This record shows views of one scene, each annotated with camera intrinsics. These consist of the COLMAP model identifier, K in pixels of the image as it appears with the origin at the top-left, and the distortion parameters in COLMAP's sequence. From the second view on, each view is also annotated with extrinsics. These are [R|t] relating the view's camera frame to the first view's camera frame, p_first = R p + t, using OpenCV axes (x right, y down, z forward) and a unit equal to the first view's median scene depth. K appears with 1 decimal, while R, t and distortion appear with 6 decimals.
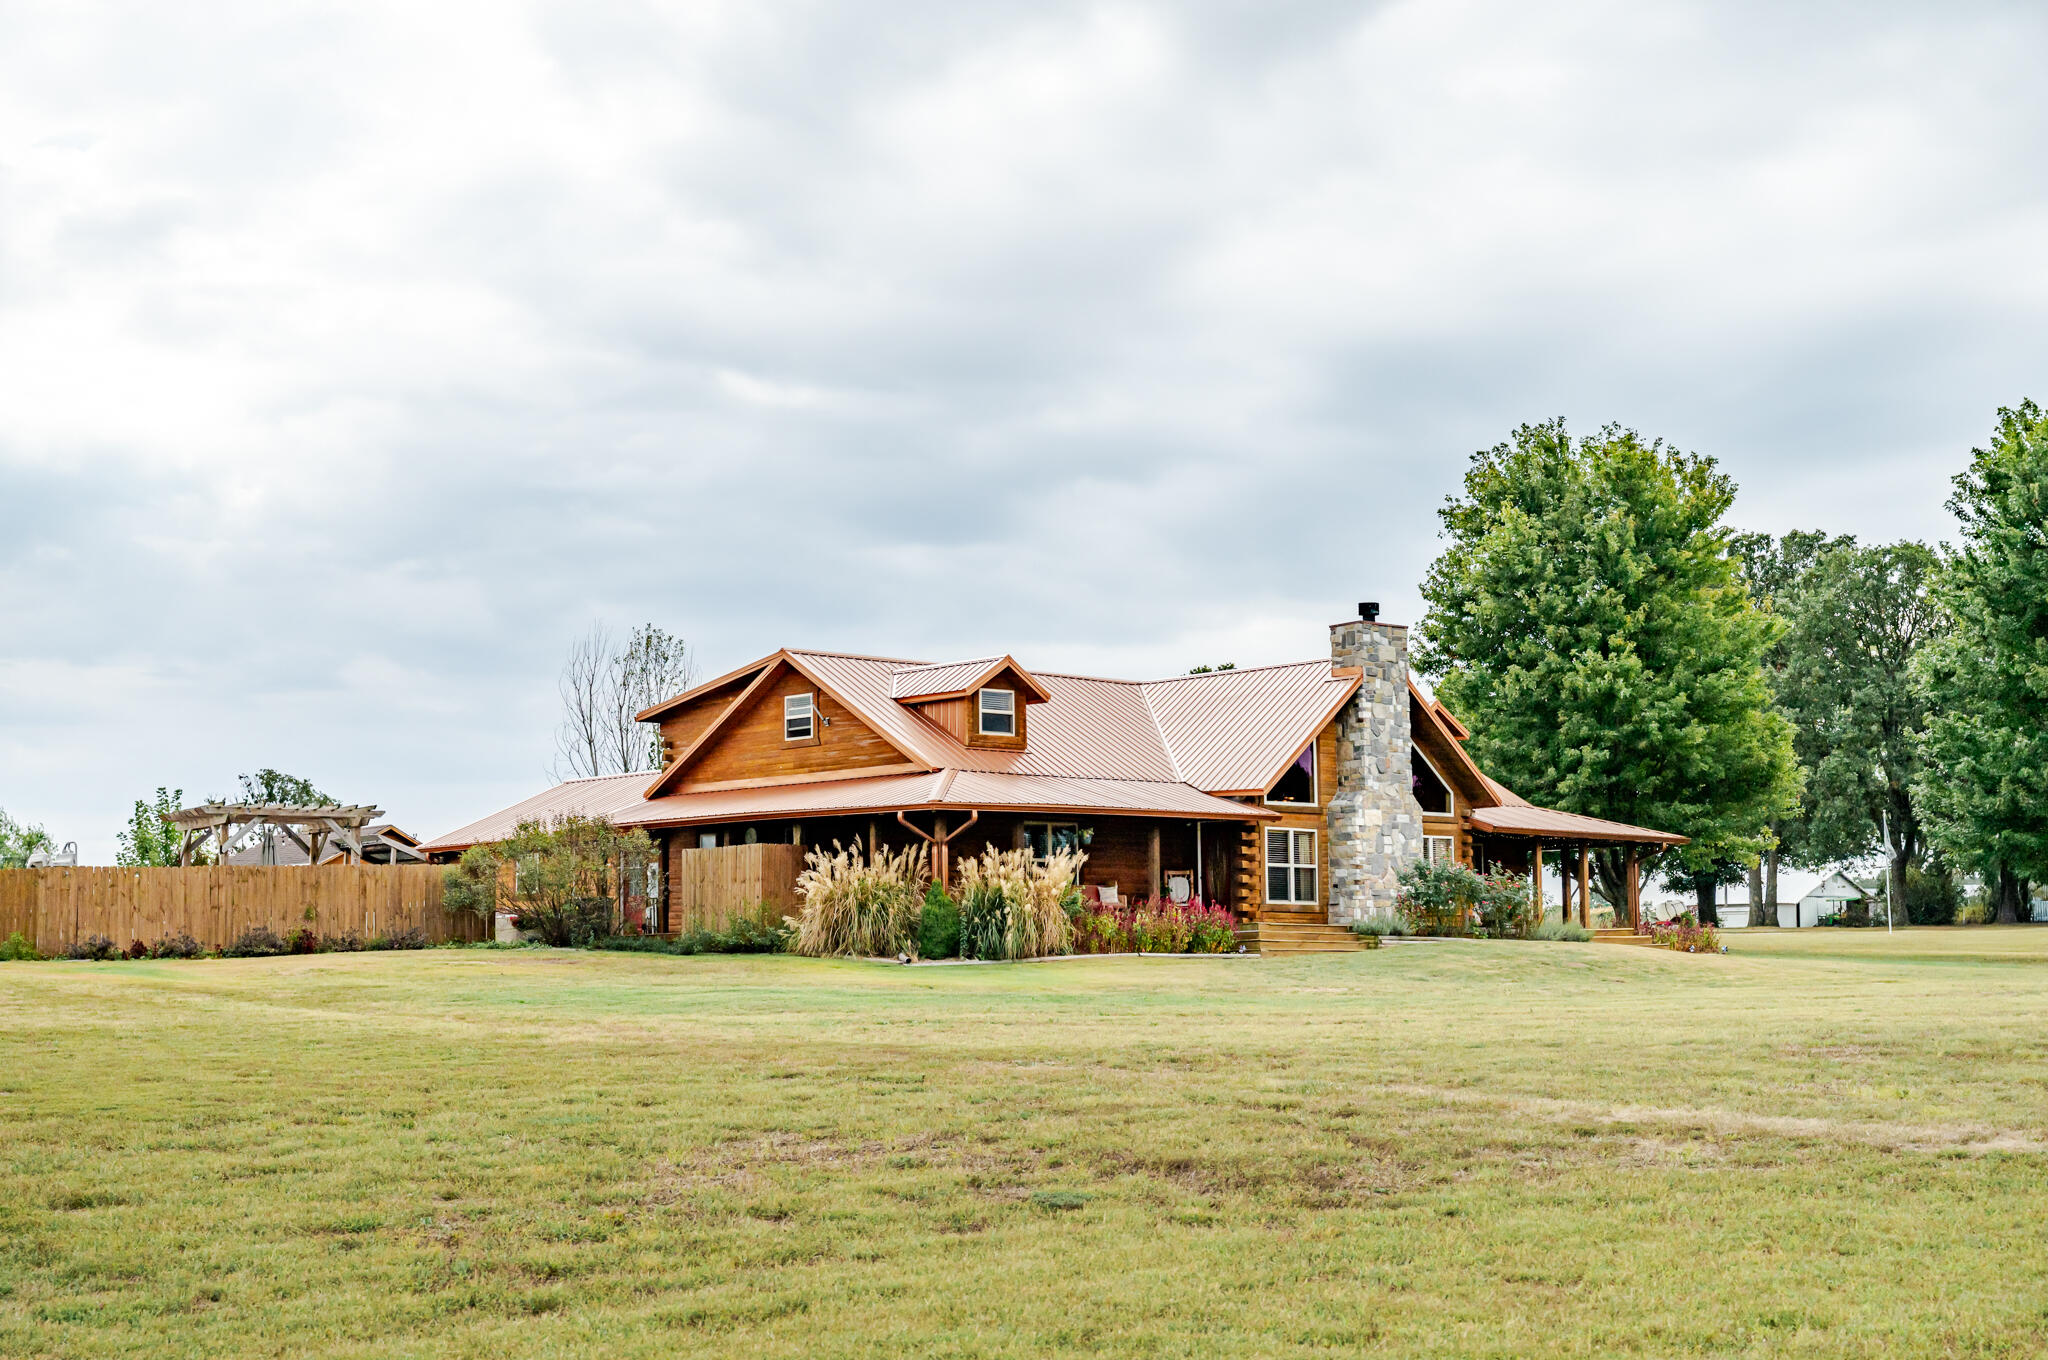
lens RADIAL K [[3052.1, 0, 1024.0], [0, 3052.1, 680.0], [0, 0, 1]] dist [-0.003894, -0.014729]
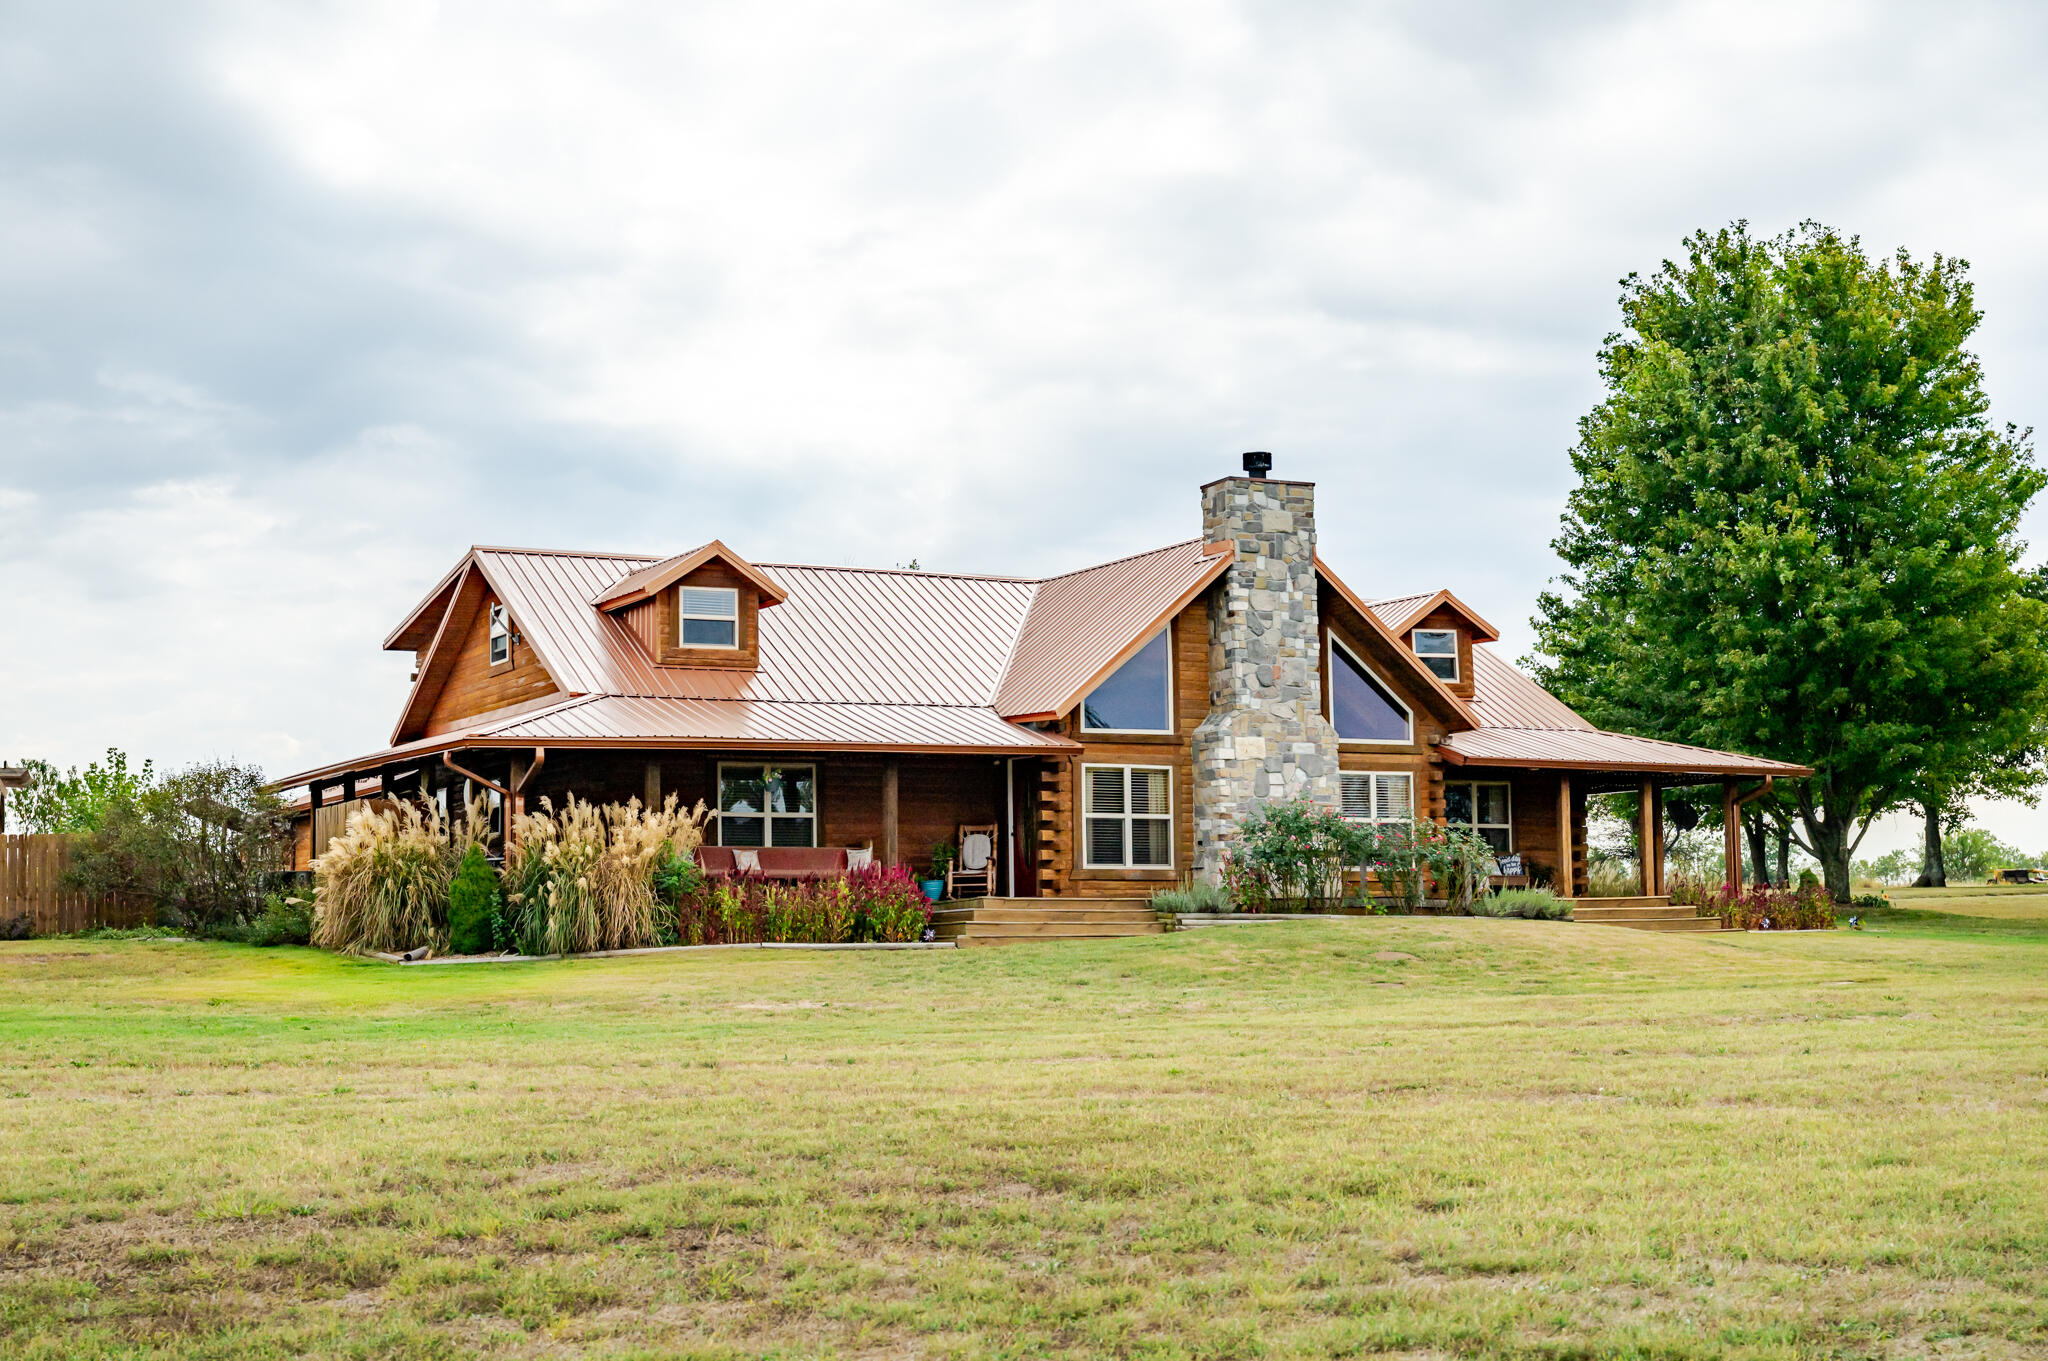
lens RADIAL K [[3052.1, 0, 1024.0], [0, 3052.1, 680.5], [0, 0, 1]] dist [-0.003894, -0.014729]
pose [[0.970726, -0.029555, -0.238364, 0.233763], [0.032108, 0.999461, 0.006835, 0.022387], [0.238033, -0.014289, 0.971152, 0.284805]]
